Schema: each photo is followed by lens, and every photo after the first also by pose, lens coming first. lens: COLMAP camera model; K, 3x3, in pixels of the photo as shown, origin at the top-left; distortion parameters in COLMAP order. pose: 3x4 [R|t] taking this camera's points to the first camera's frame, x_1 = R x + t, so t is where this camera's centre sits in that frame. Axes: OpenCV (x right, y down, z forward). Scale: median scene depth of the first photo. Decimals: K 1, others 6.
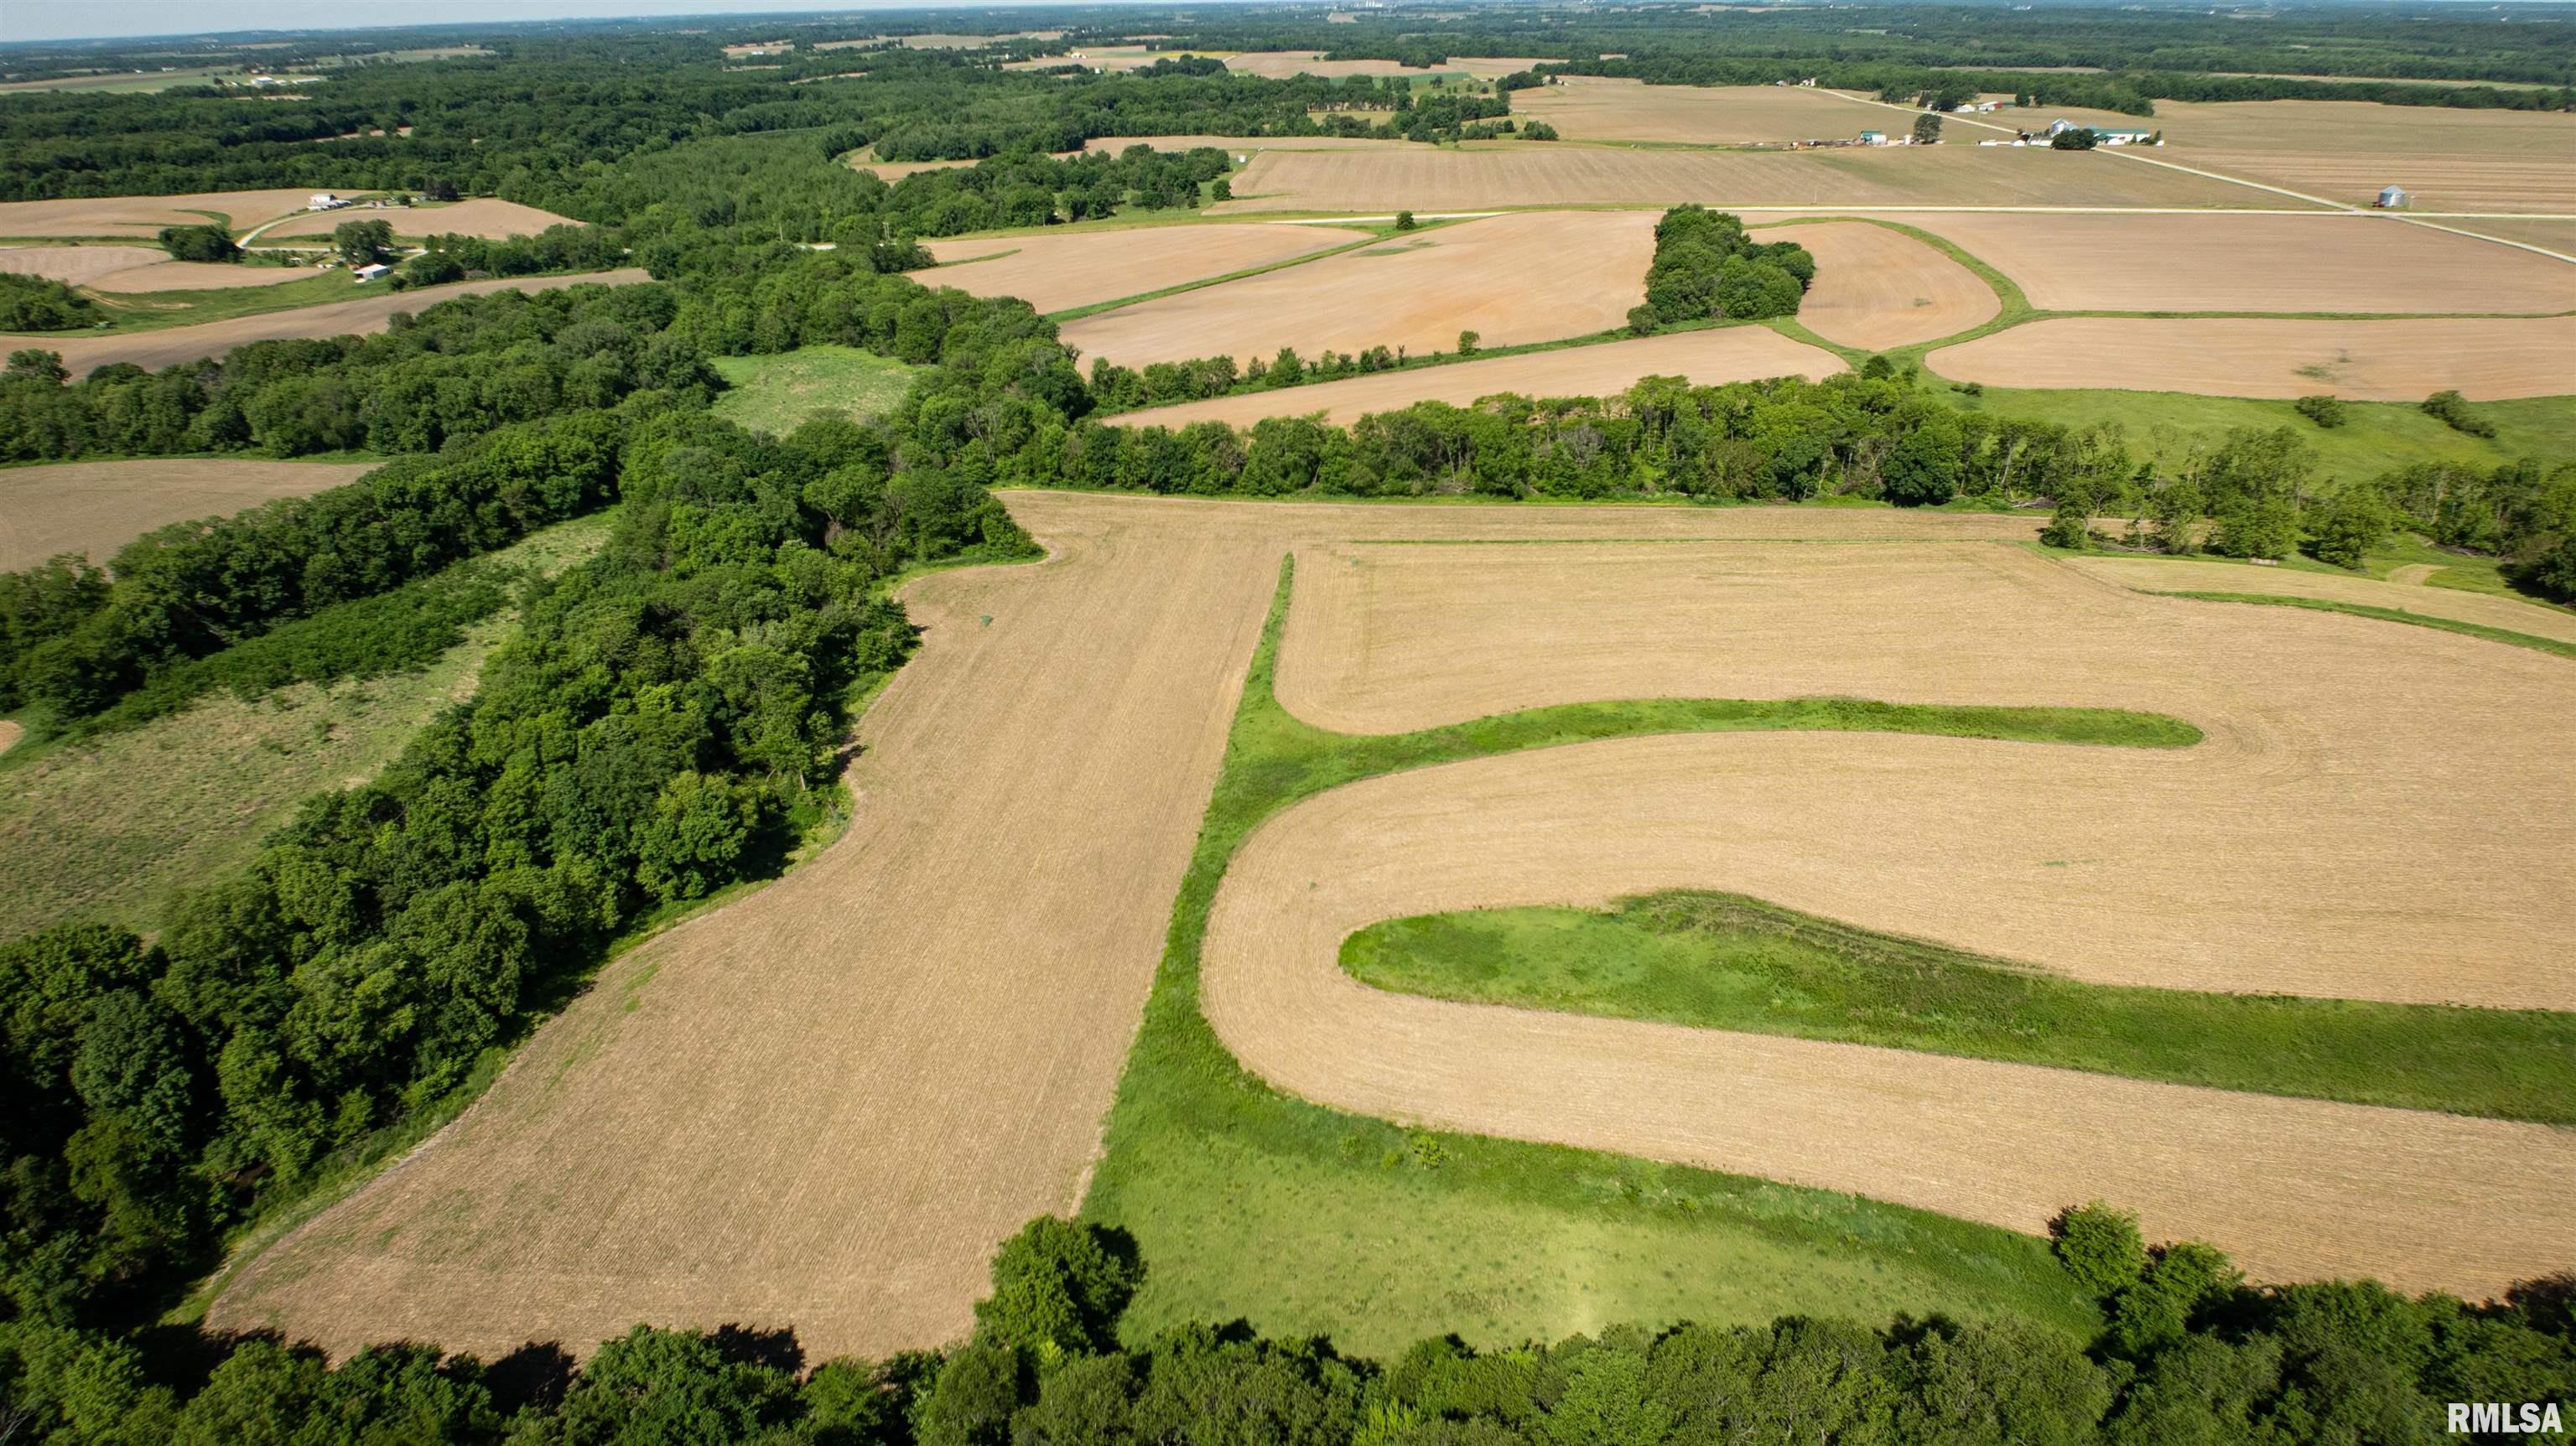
lens RADIAL K [[1585.5, 0, 1288.4], [0, 1585.5, 727.7], [0, 0, 1]] dist [-0.019174, -0.034803]
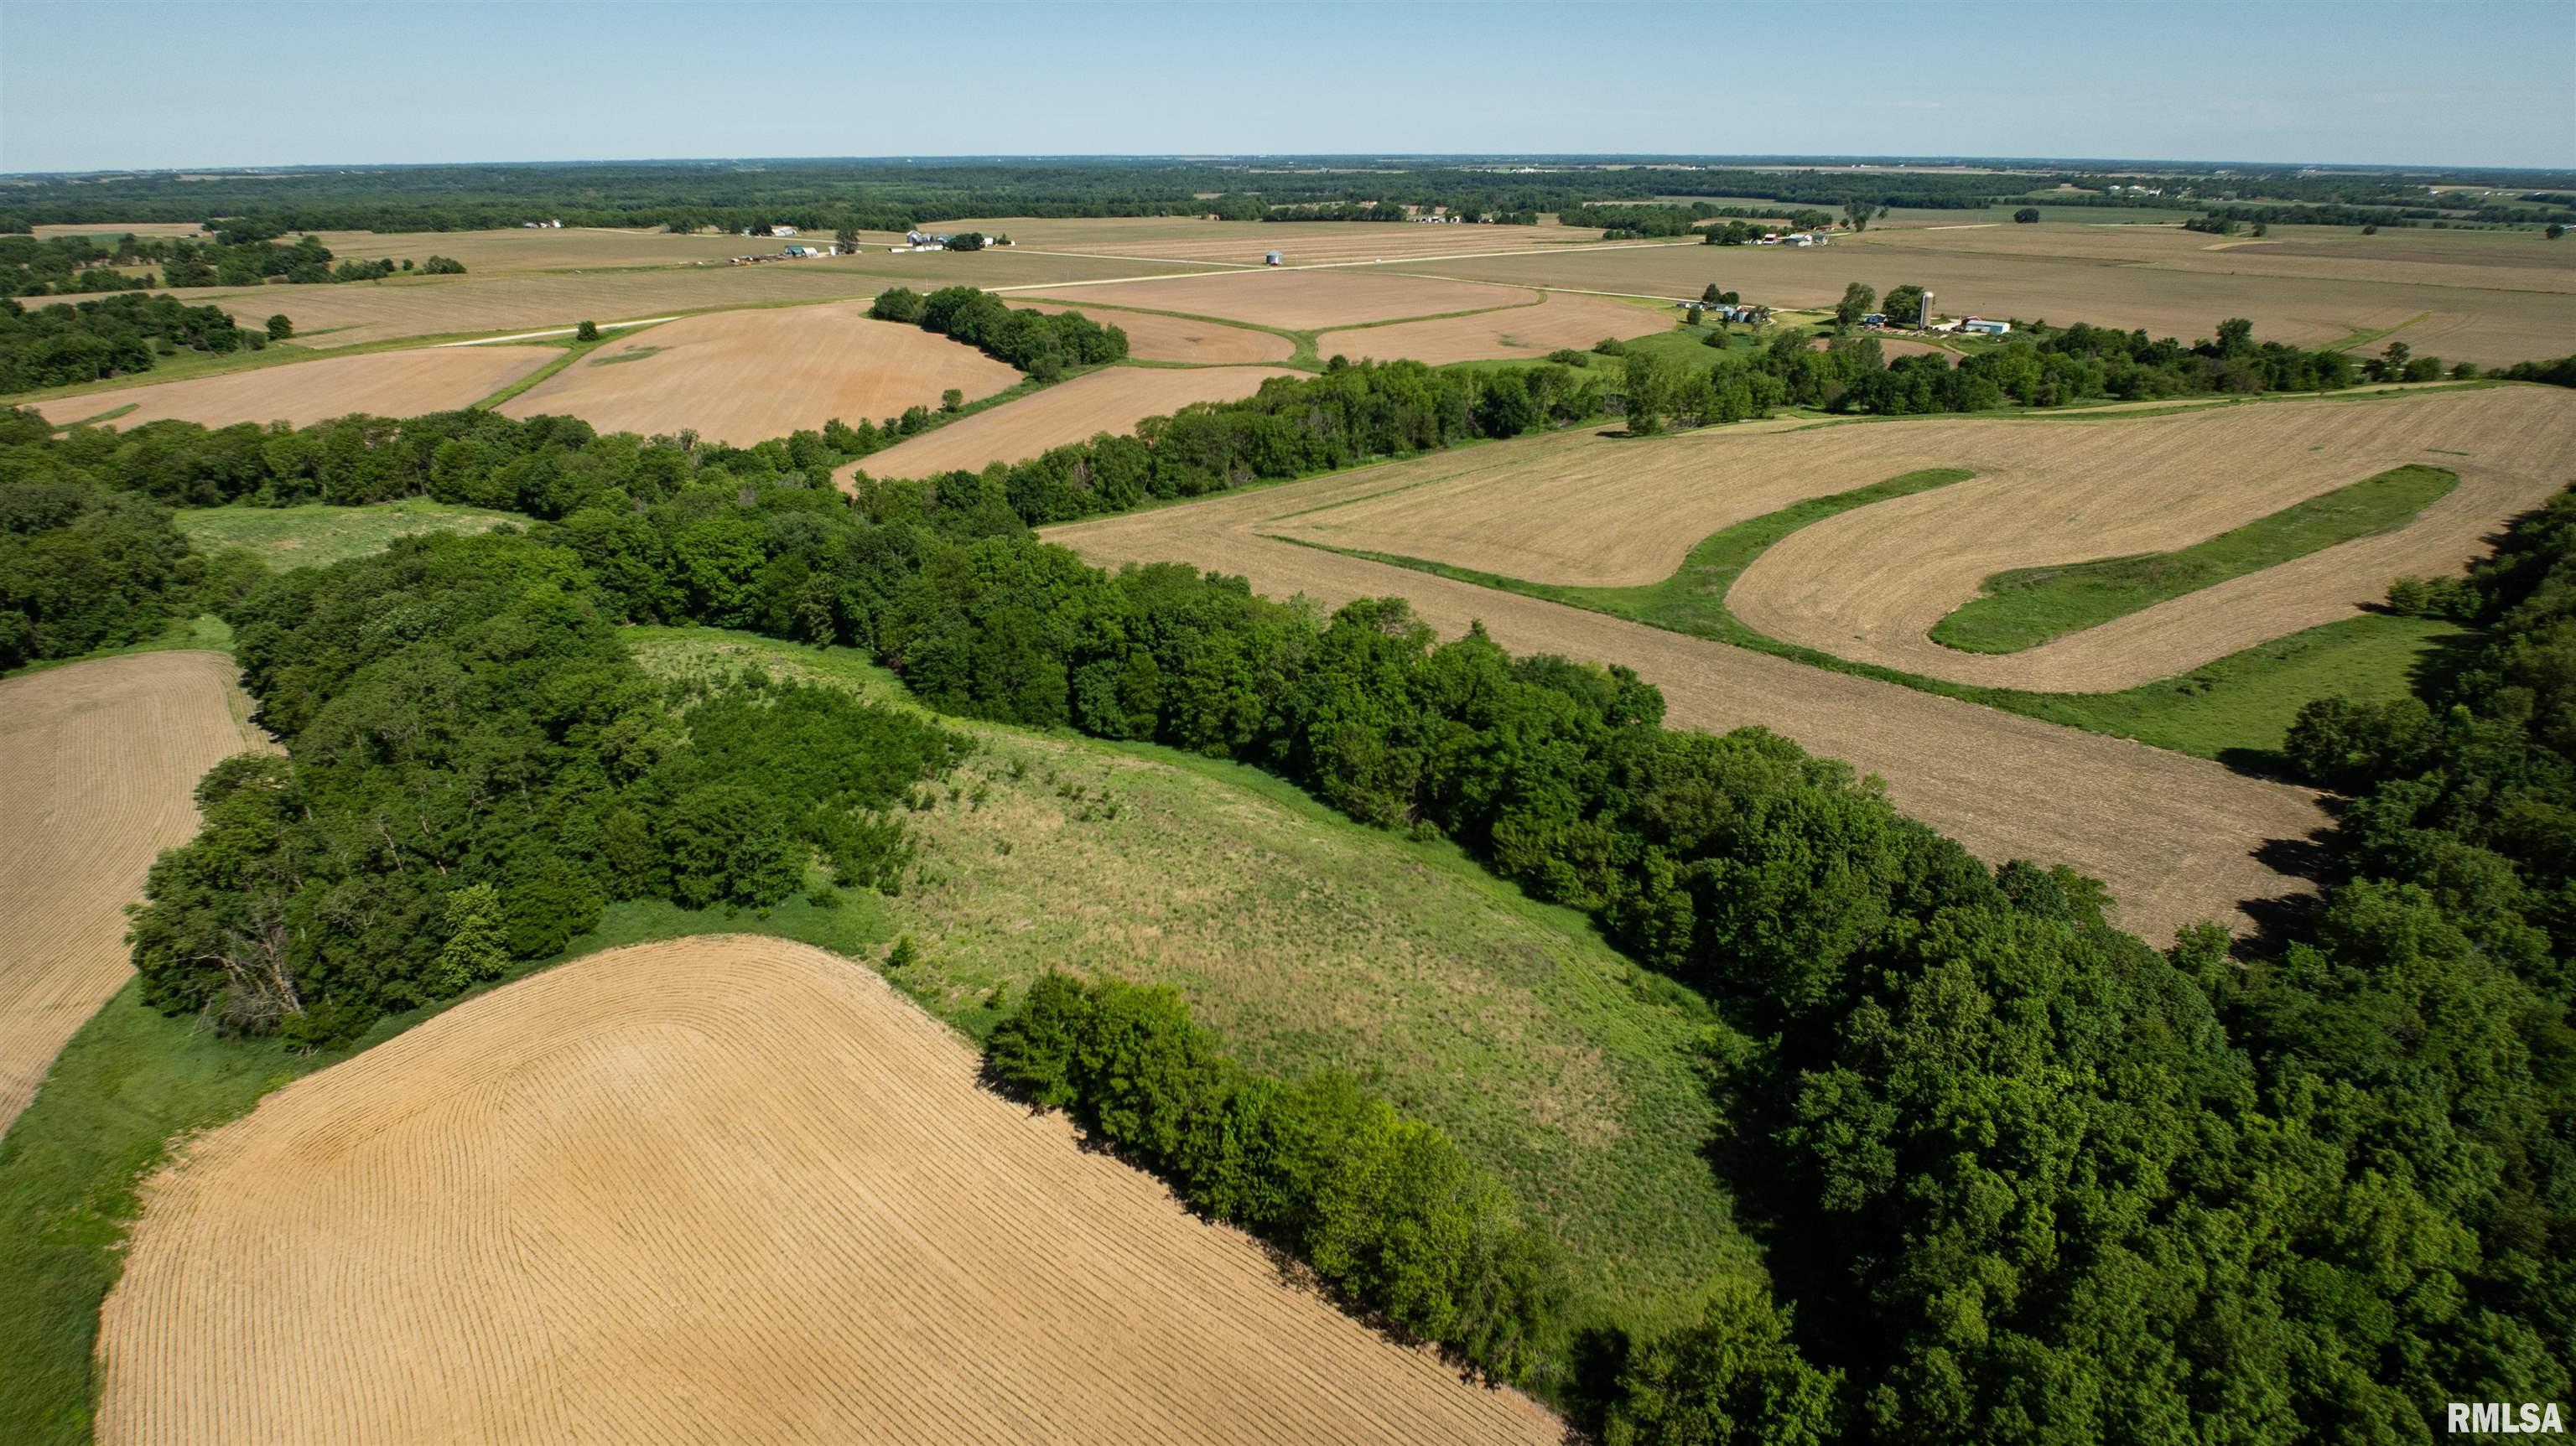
lens RADIAL K [[1590.7, 0, 1292.1], [0, 1590.7, 725.9], [0, 0, 1]] dist [-0.031176, -0.011976]
pose [[0.650546, -0.246242, 0.718439, -0.708382], [0.313223, 0.948770, 0.041563, -0.019937], [-0.691868, 0.197993, 0.694347, 0.223868]]
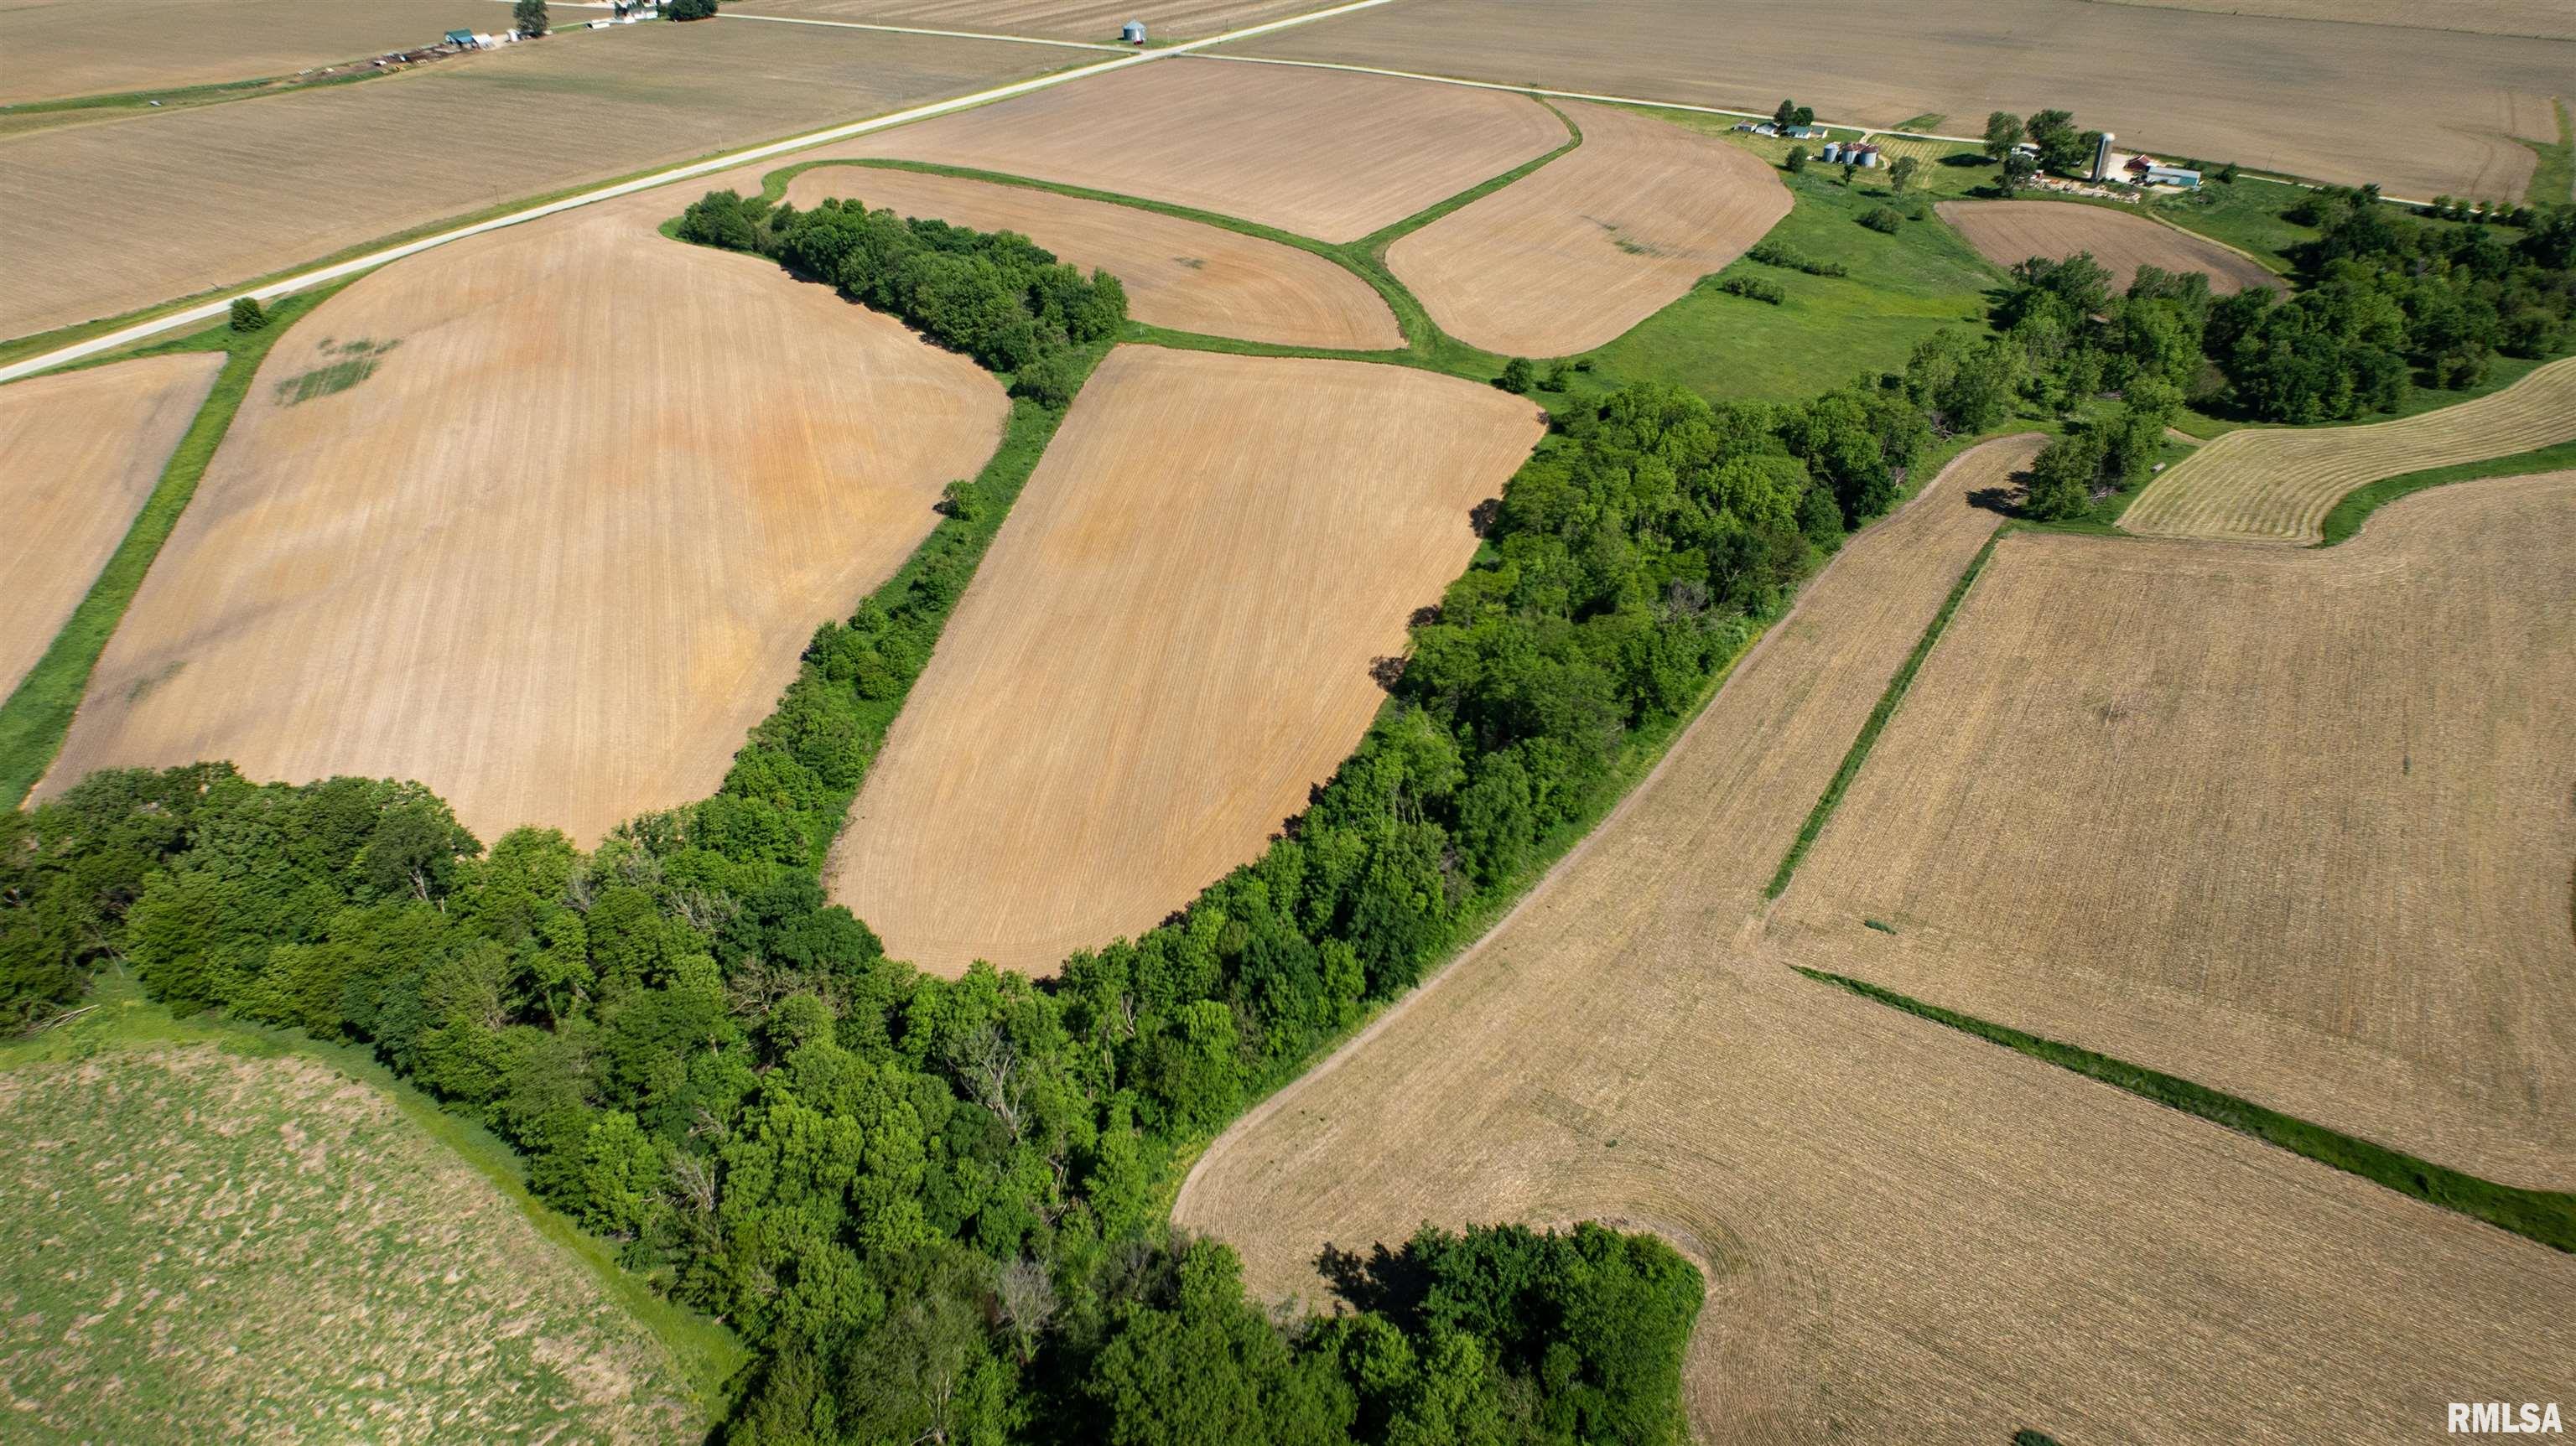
lens RADIAL K [[1596.9, 0, 1295.7], [0, 1596.9, 717.7], [0, 0, 1]] dist [-0.035471, -0.006331]
pose [[0.482715, -0.447878, 0.752590, -0.455457], [0.371386, 0.882931, 0.287237, -0.394118], [-0.793132, 0.140848, 0.592539, 0.687249]]
